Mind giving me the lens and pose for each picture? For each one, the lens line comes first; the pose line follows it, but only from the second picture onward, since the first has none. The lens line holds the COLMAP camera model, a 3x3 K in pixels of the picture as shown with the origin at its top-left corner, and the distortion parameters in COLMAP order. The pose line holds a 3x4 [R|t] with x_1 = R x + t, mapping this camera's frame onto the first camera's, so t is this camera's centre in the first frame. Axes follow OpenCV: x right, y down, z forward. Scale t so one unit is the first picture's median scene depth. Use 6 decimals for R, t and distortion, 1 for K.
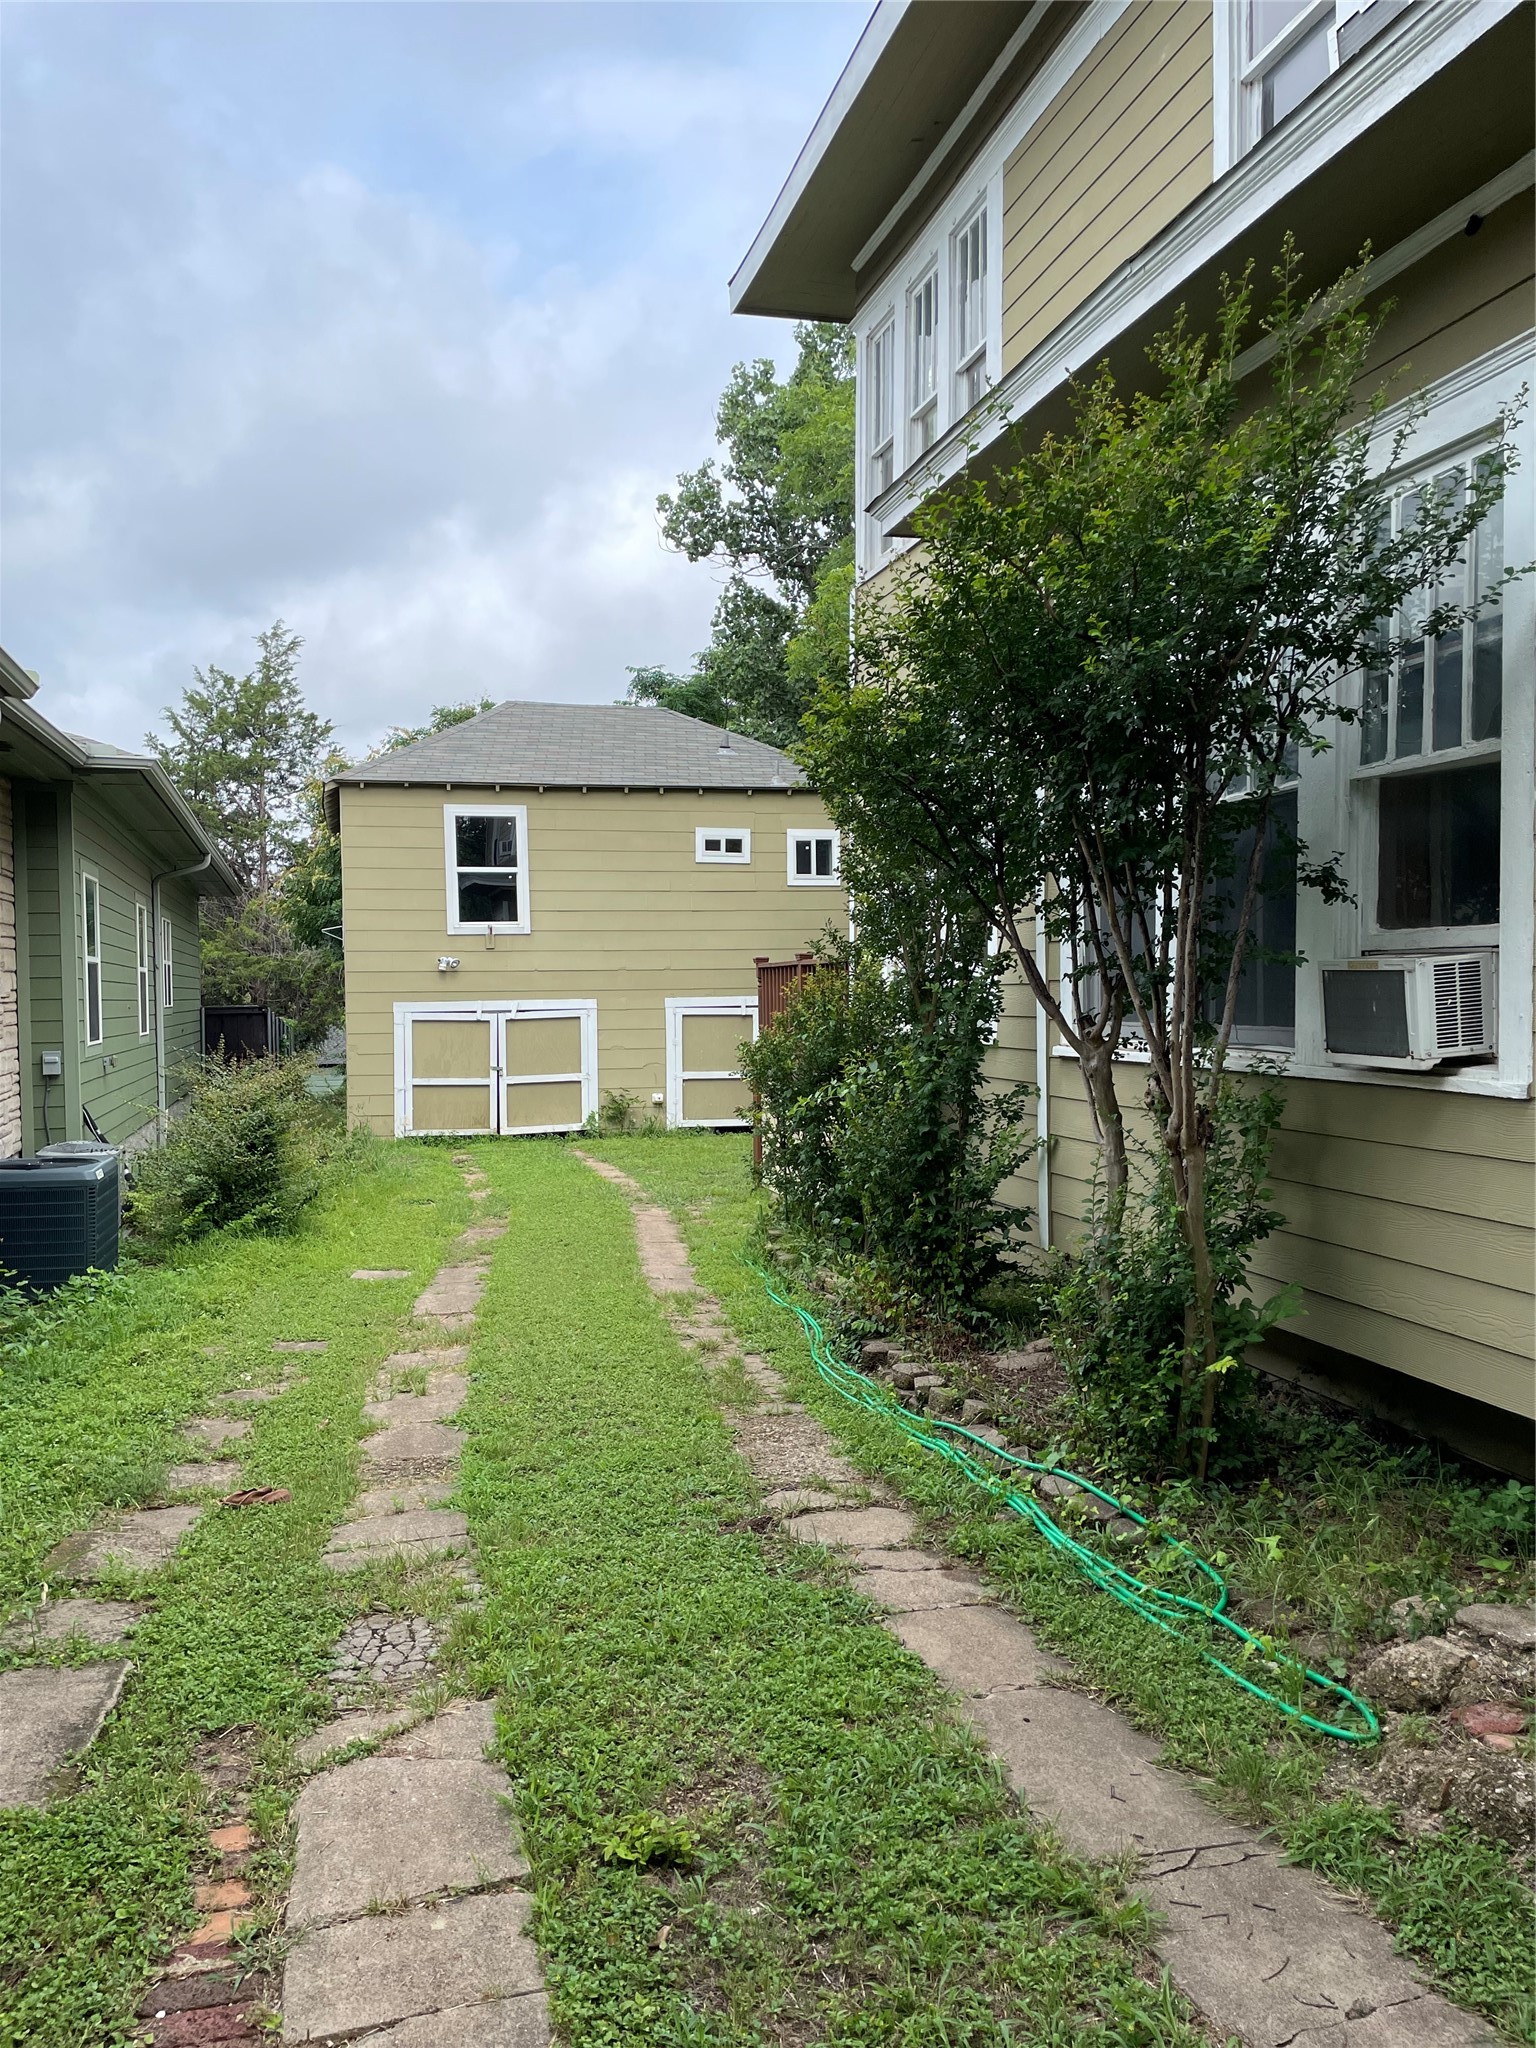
lens RADIAL K [[1553.0, 0, 759.7], [0, 1553.0, 1026.9], [0, 0, 1]] dist [0.031898, -0.003809]
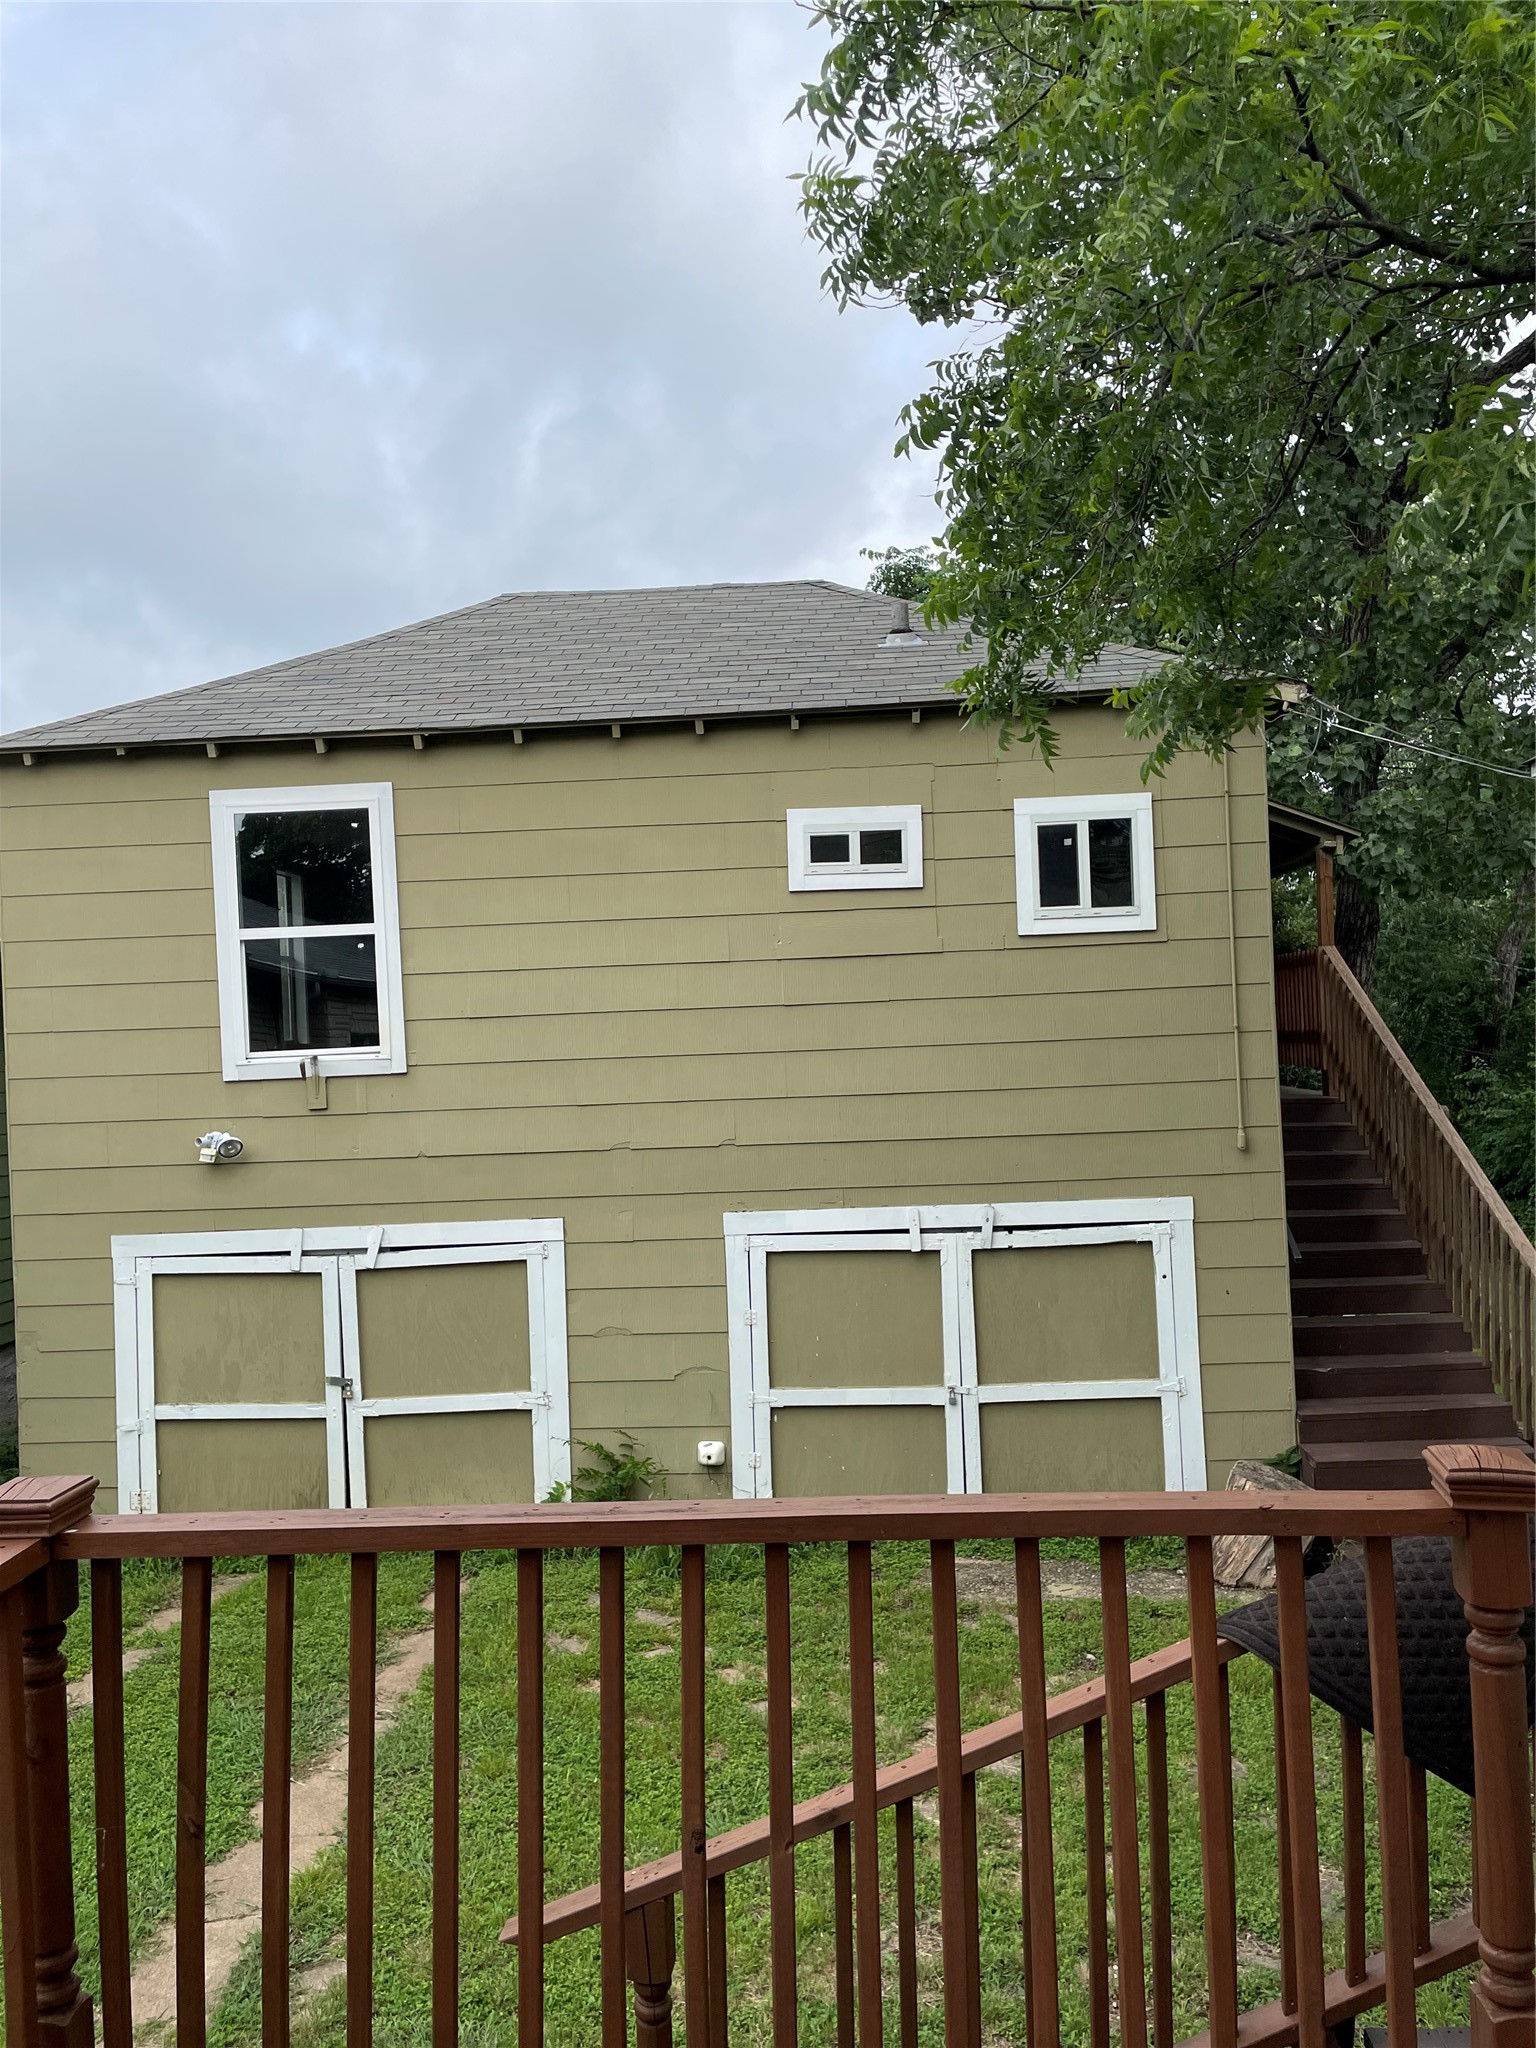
lens RADIAL K [[1553.0, 0, 776.9], [0, 1553.0, 1005.2], [0, 0, 1]] dist [0.031898, -0.003809]
pose [[0.954321, -0.025446, -0.297698, 0.081716], [0.018405, 0.999481, -0.026433, -0.064771], [0.298216, 0.019747, 0.954294, 0.605744]]
